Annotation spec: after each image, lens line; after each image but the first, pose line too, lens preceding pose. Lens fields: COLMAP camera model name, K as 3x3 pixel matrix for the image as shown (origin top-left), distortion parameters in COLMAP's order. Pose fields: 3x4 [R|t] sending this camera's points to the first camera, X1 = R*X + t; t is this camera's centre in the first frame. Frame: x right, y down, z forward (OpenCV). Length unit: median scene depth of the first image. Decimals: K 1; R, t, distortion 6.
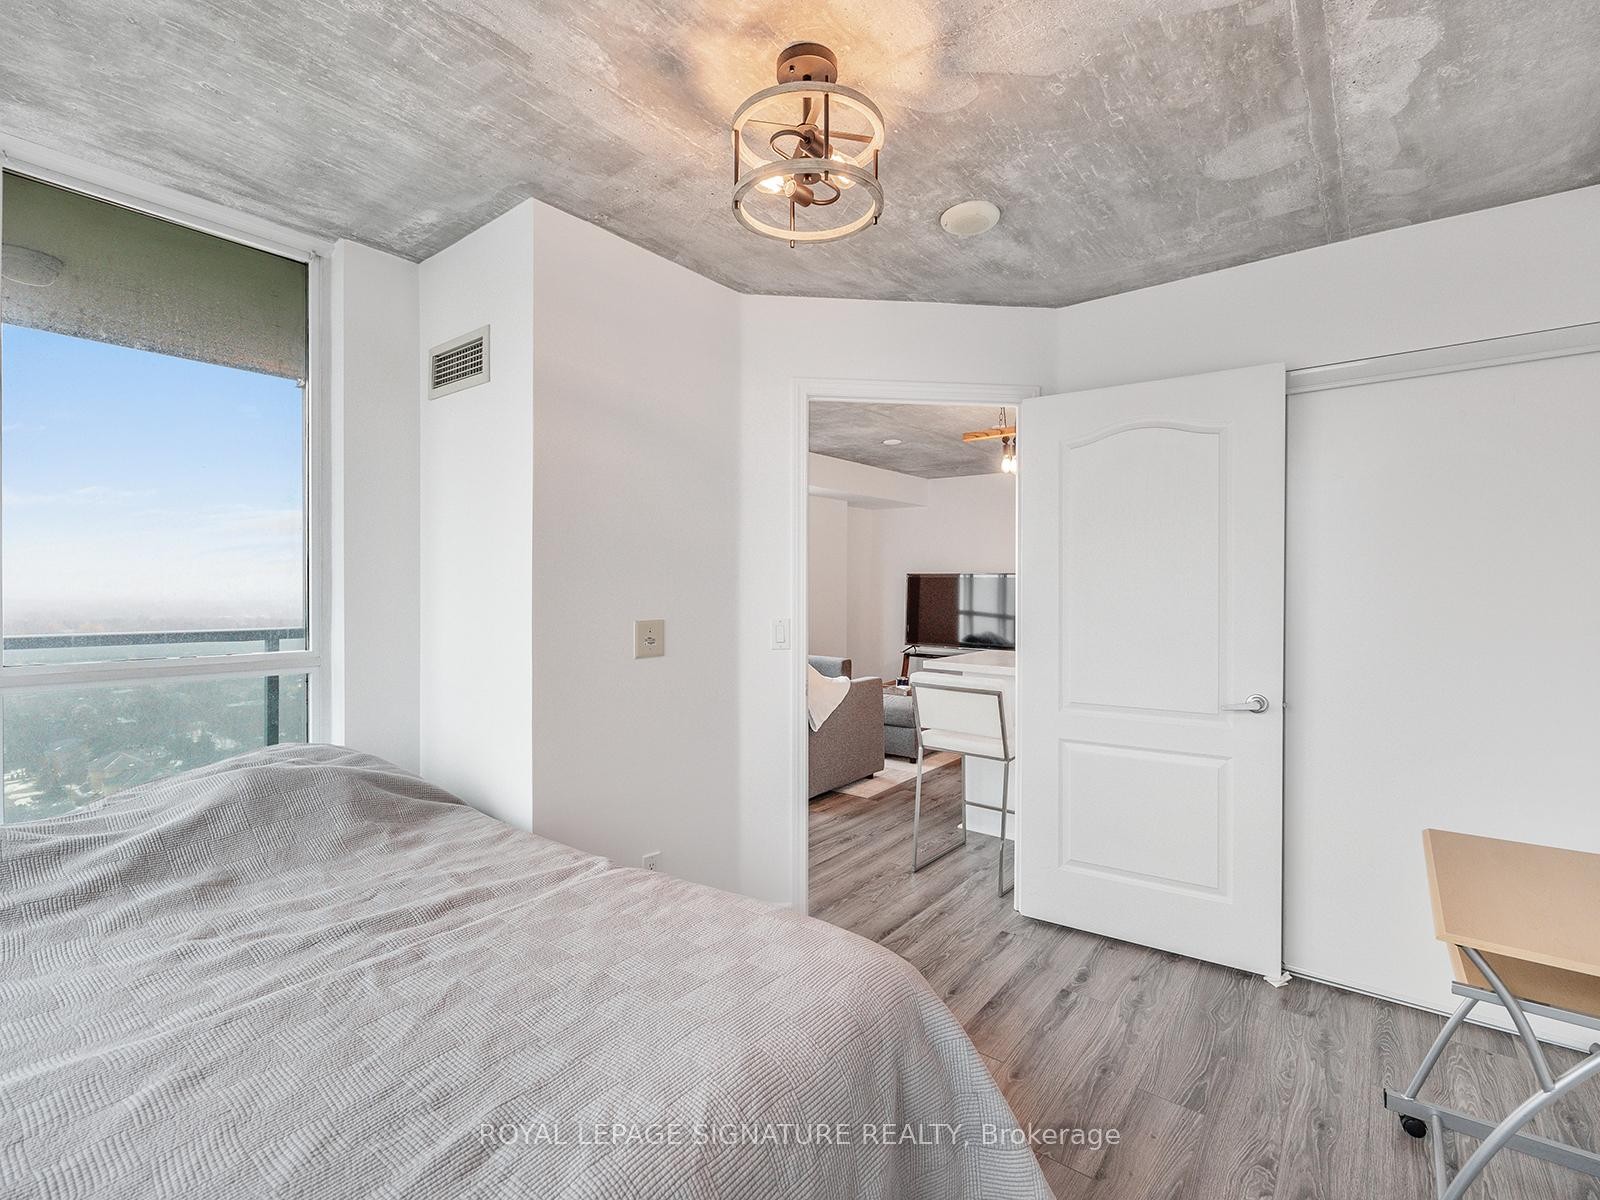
lens RADIAL K [[731.2, 0, 807.2], [0, 731.2, 599.7], [0, 0, 1]] dist [-0.000224, 0.000038]
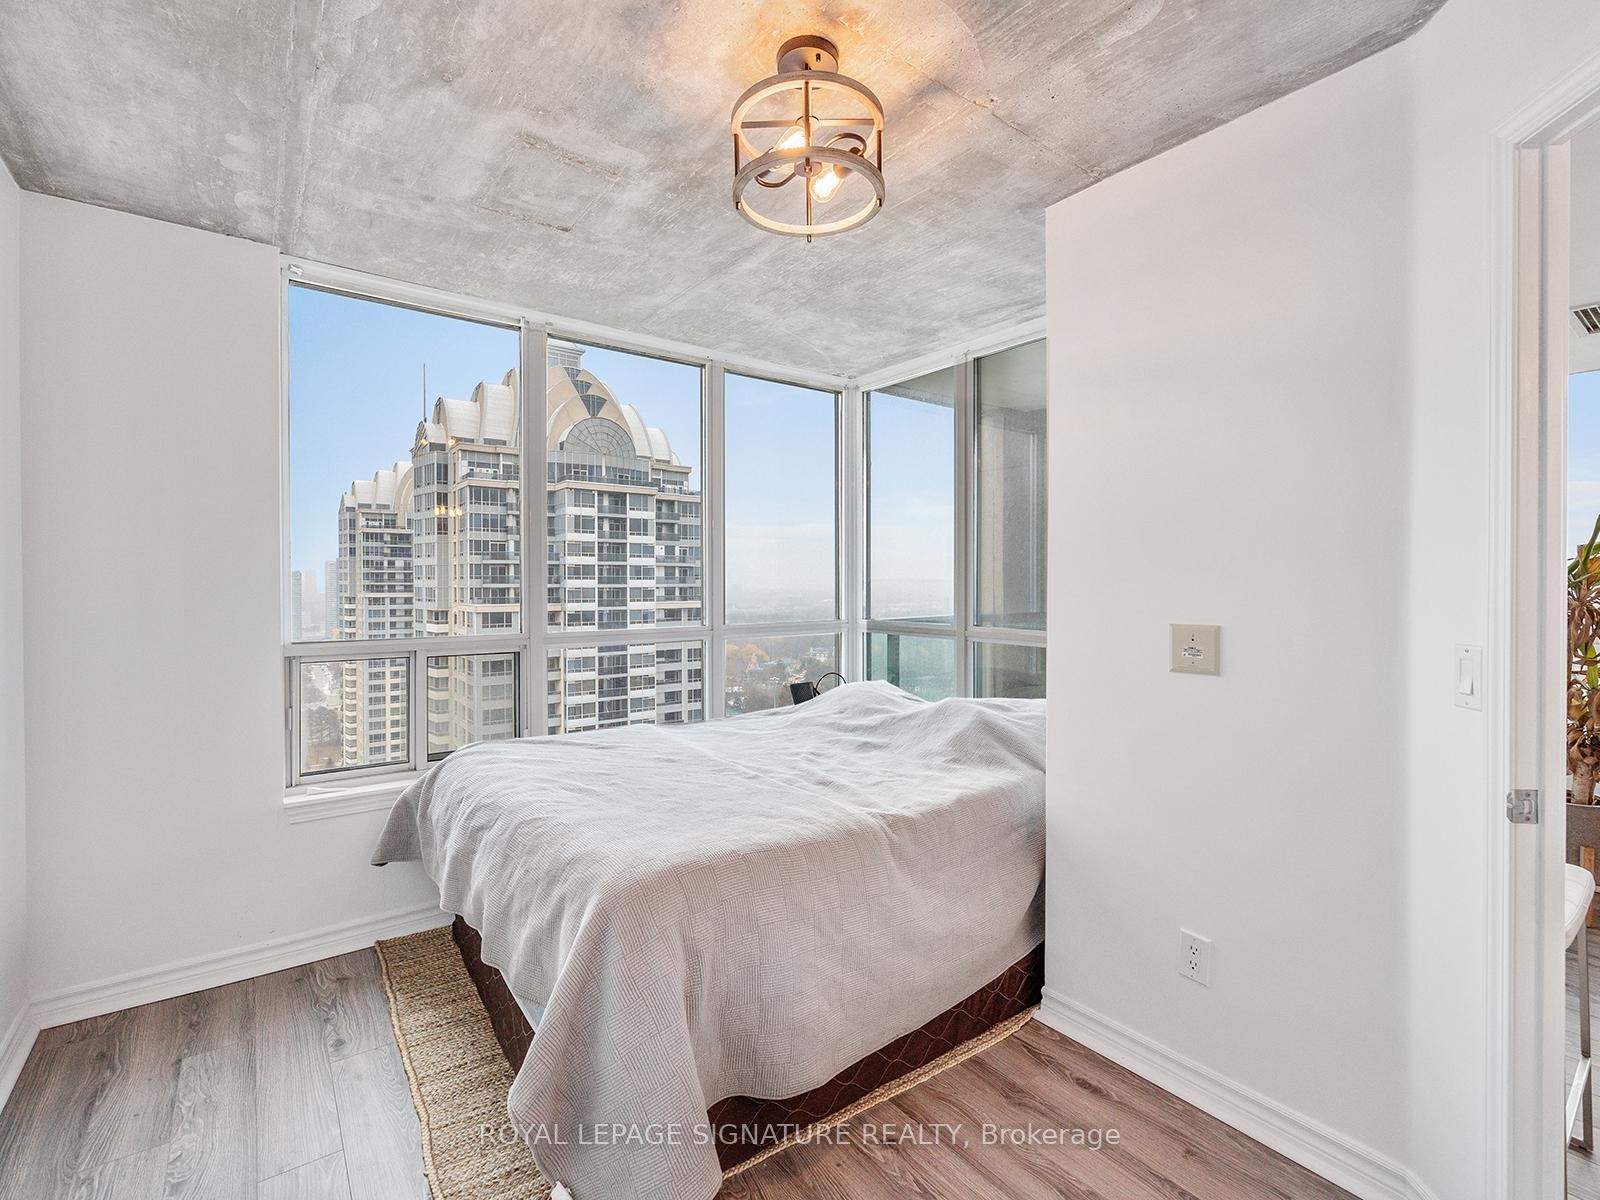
lens RADIAL K [[731.2, 0, 802.9], [0, 731.2, 588.9], [0, 0, 1]] dist [-0.000224, 0.000038]
pose [[-0.258681, 0.005070, -0.965950, 0.646333], [-0.023161, 0.999666, 0.011449, -0.008502], [0.965685, 0.025334, -0.258477, 0.842293]]
